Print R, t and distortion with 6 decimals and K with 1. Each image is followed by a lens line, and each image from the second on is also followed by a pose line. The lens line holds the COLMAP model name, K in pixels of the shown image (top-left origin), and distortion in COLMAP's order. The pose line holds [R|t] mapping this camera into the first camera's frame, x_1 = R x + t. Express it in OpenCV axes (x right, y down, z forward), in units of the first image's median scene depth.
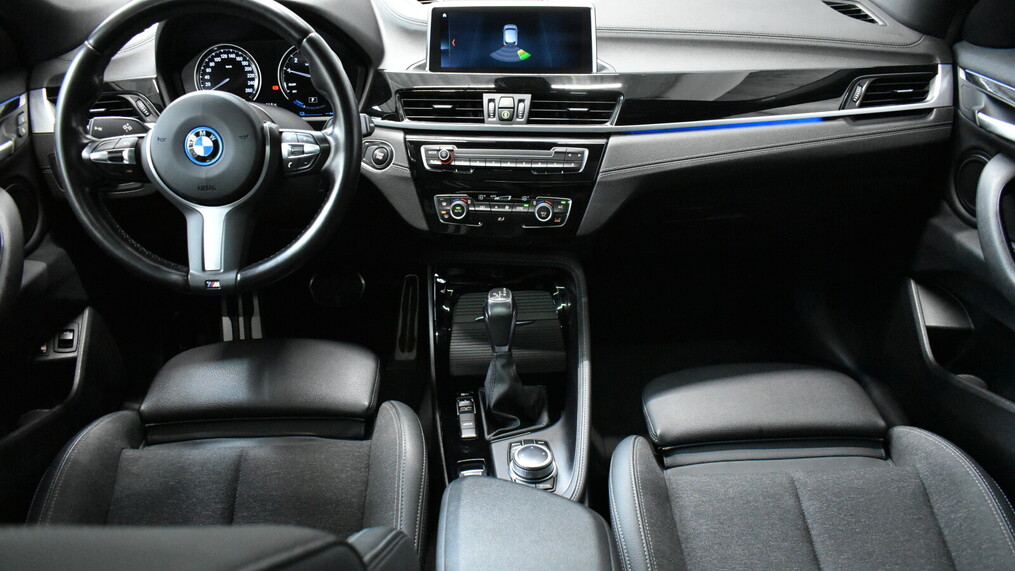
lens RADIAL K [[777.8, 0, 504.6], [0, 777.8, 281.7], [0, 0, 1]] dist [-0.024325, 0.011745]
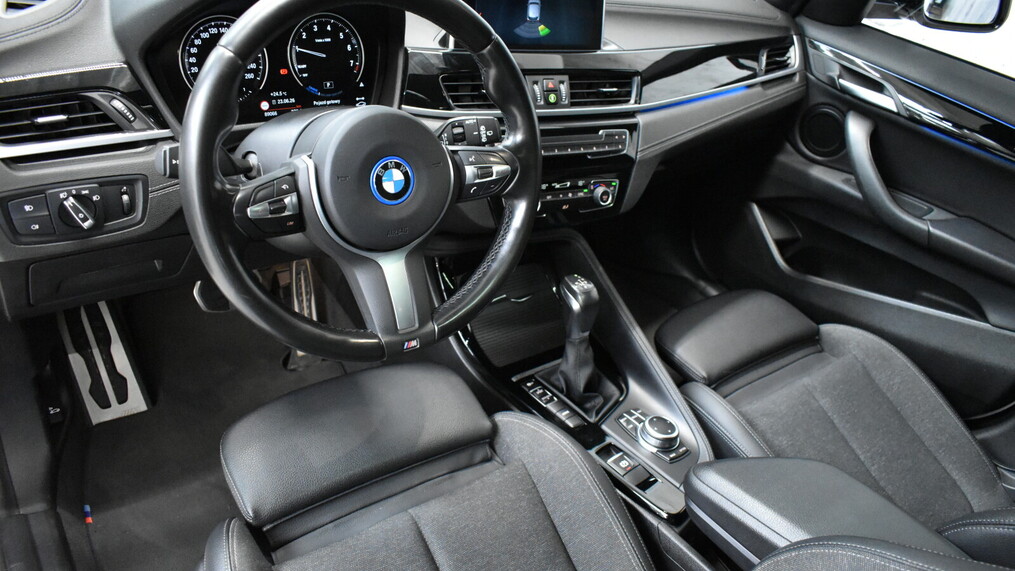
lens RADIAL K [[777.8, 0, 508.2], [0, 777.8, 279.3], [0, 0, 1]] dist [-0.024325, 0.011745]
pose [[0.808390, -0.182240, 0.559726, -0.635334], [0.100513, 0.979640, 0.173791, -0.169818], [-0.580002, -0.084231, 0.810249, 0.230980]]
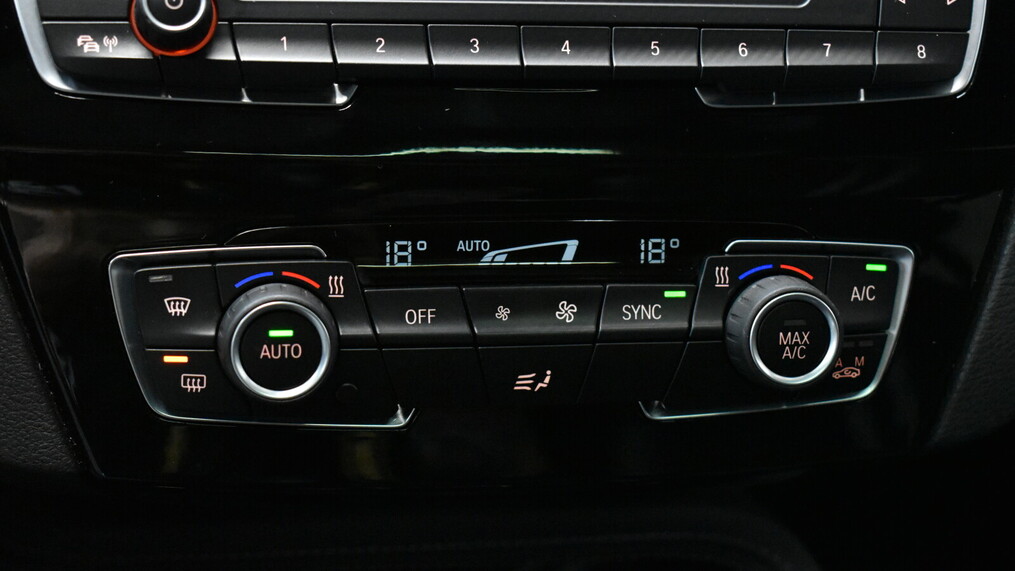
lens RADIAL K [[1837.1, 0, 506.1], [0, 1837.1, 283.4], [0, 0, 1]] dist [-0.016074, 0.000000]
pose [[0.956958, -0.049356, 0.286000, -0.121819], [0.055233, 0.998395, -0.012514, -0.097060], [-0.284923, 0.027772, 0.958148, 0.622853]]
